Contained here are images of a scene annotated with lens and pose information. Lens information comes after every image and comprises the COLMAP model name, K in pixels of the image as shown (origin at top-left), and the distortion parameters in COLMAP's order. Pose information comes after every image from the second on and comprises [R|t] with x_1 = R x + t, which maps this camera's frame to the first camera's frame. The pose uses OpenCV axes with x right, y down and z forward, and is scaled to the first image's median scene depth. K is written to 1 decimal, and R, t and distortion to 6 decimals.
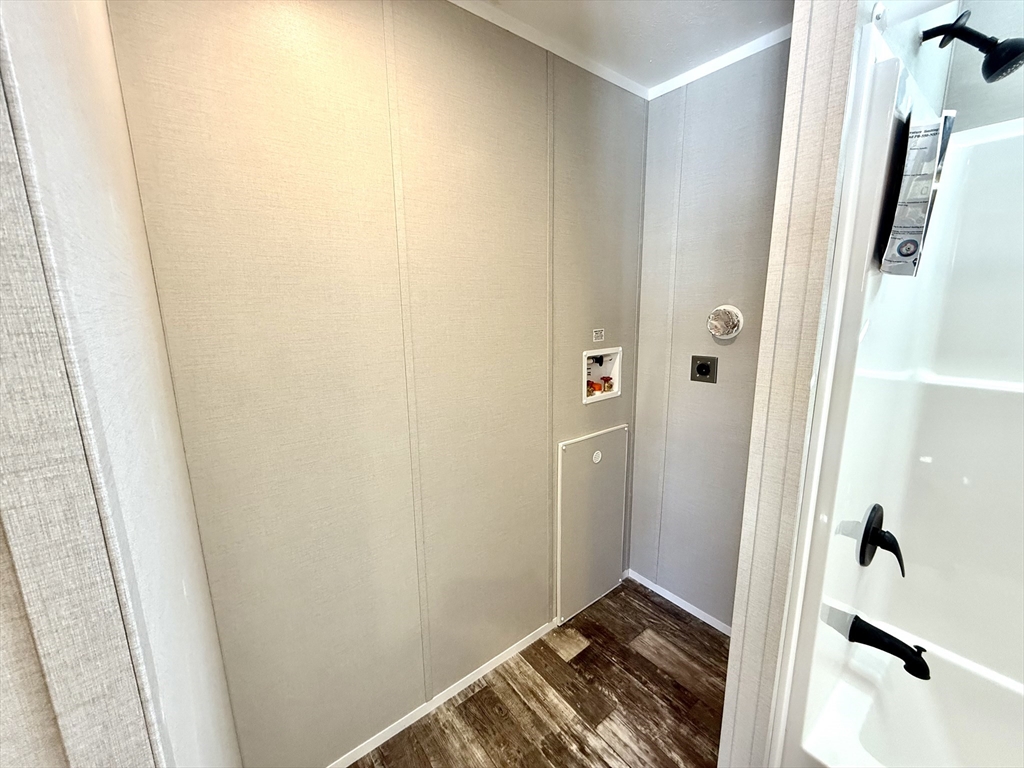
lens RADIAL K [[407.4, 0, 512.0], [0, 407.4, 384.0], [0, 0, 1]] dist [0.004233, -0.000212]
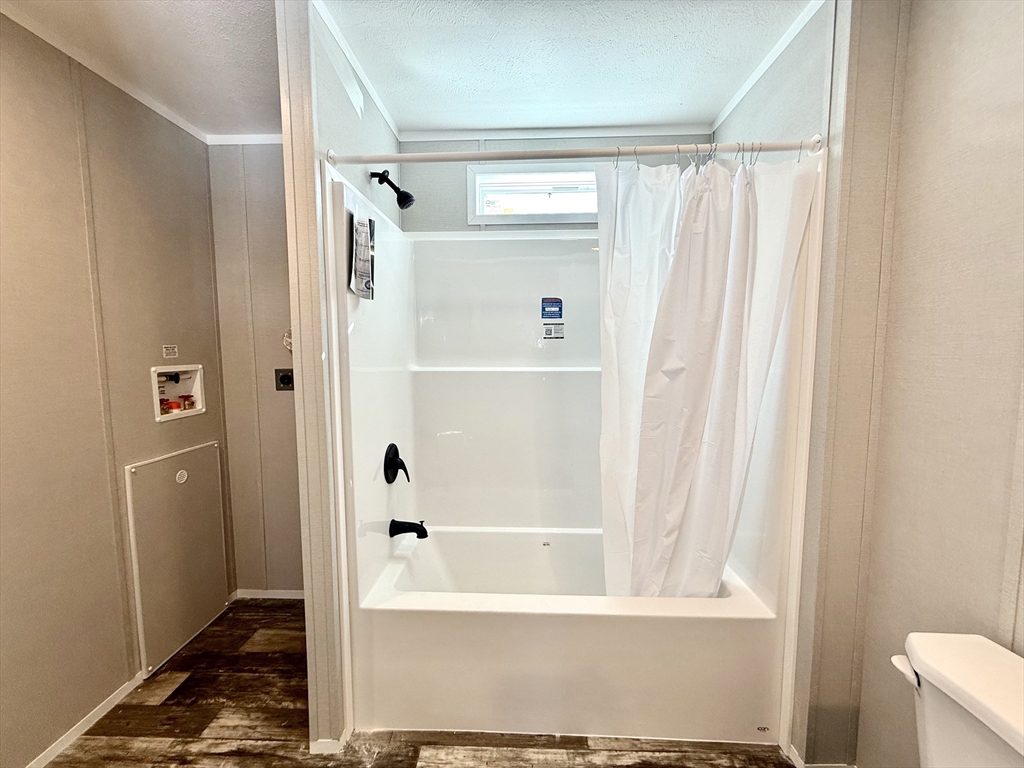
lens RADIAL K [[405.8, 0, 510.7], [0, 405.8, 382.4], [0, 0, 1]] dist [-0.000746, -0.000016]
pose [[0.644262, -0.053044, 0.762963, -0.010928], [0.139088, 0.989083, -0.048683, 0.119254], [-0.752051, 0.137484, 0.644606, -0.252180]]
